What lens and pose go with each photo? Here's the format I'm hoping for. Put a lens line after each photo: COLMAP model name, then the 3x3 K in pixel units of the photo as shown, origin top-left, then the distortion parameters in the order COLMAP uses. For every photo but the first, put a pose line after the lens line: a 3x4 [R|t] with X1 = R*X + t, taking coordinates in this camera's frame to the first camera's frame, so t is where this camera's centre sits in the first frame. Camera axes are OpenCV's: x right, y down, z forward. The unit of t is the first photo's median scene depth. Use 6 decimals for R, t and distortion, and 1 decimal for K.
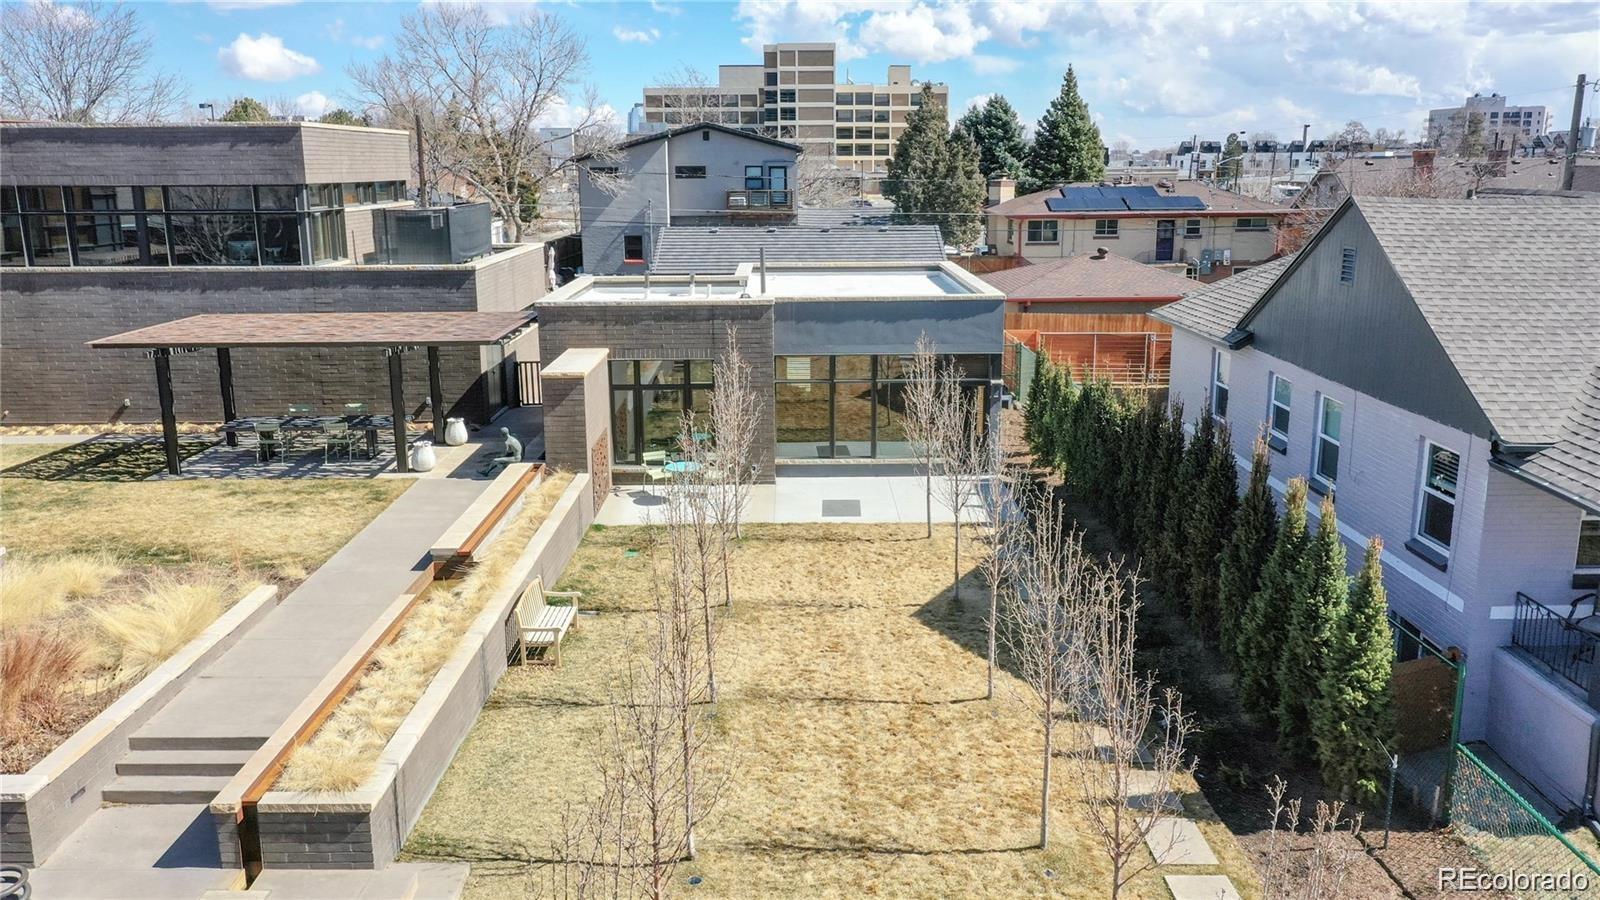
lens RADIAL K [[1272.6, 0, 796.0], [0, 1272.6, 451.8], [0, 0, 1]] dist [-0.002451, 0.005752]
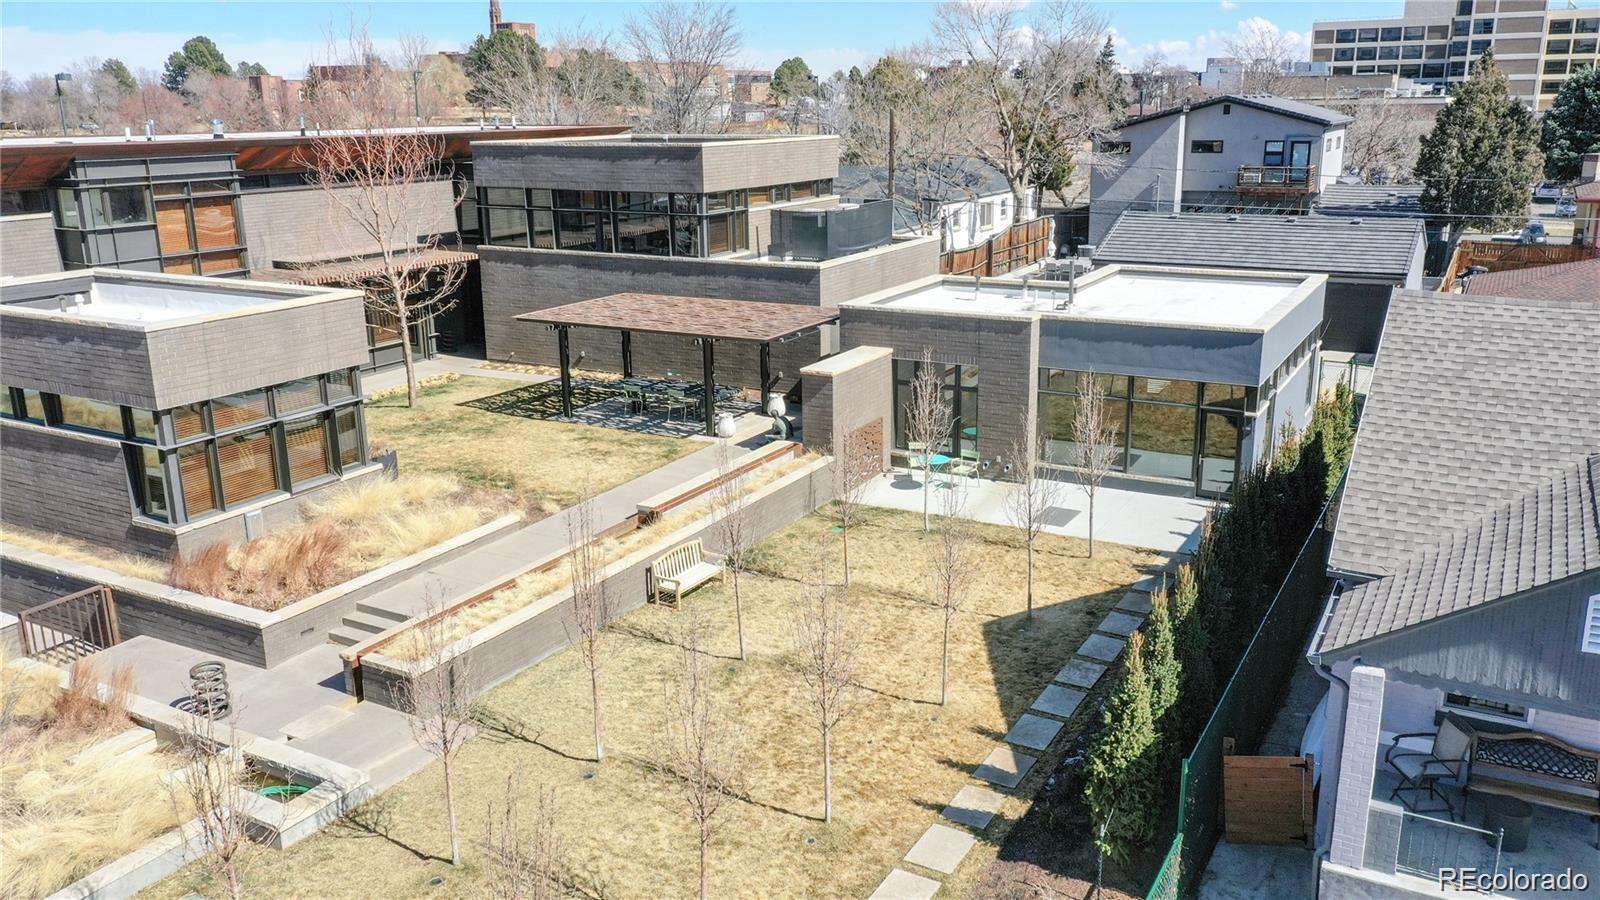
lens RADIAL K [[1266.9, 0, 795.9], [0, 1266.9, 455.1], [0, 0, 1]] dist [0.003598, 0.011479]
pose [[0.868203, 0.127898, -0.479443, 0.327323], [-0.101705, 0.991565, 0.080342, -0.066322], [0.485674, -0.020991, 0.873888, -0.046078]]
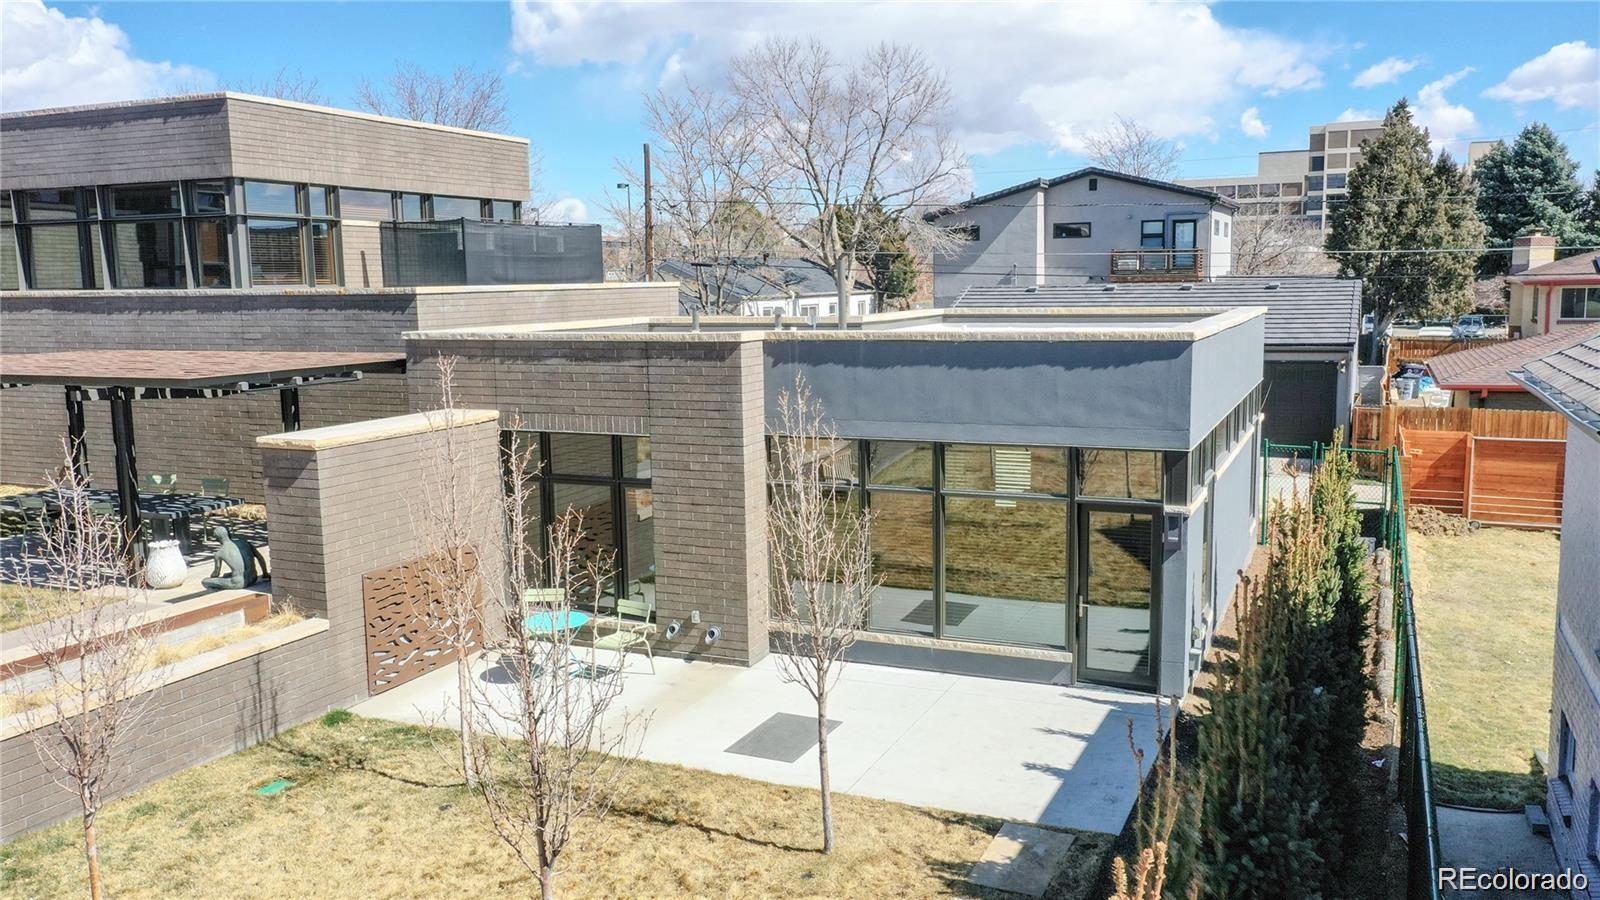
lens RADIAL K [[1266.9, 0, 795.9], [0, 1266.9, 455.1], [0, 0, 1]] dist [0.003598, 0.011479]
pose [[0.908701, 0.049685, -0.414480, 0.223993], [-0.082633, 0.994654, -0.061931, -0.033182], [0.409187, 0.090526, 0.907949, 0.494141]]
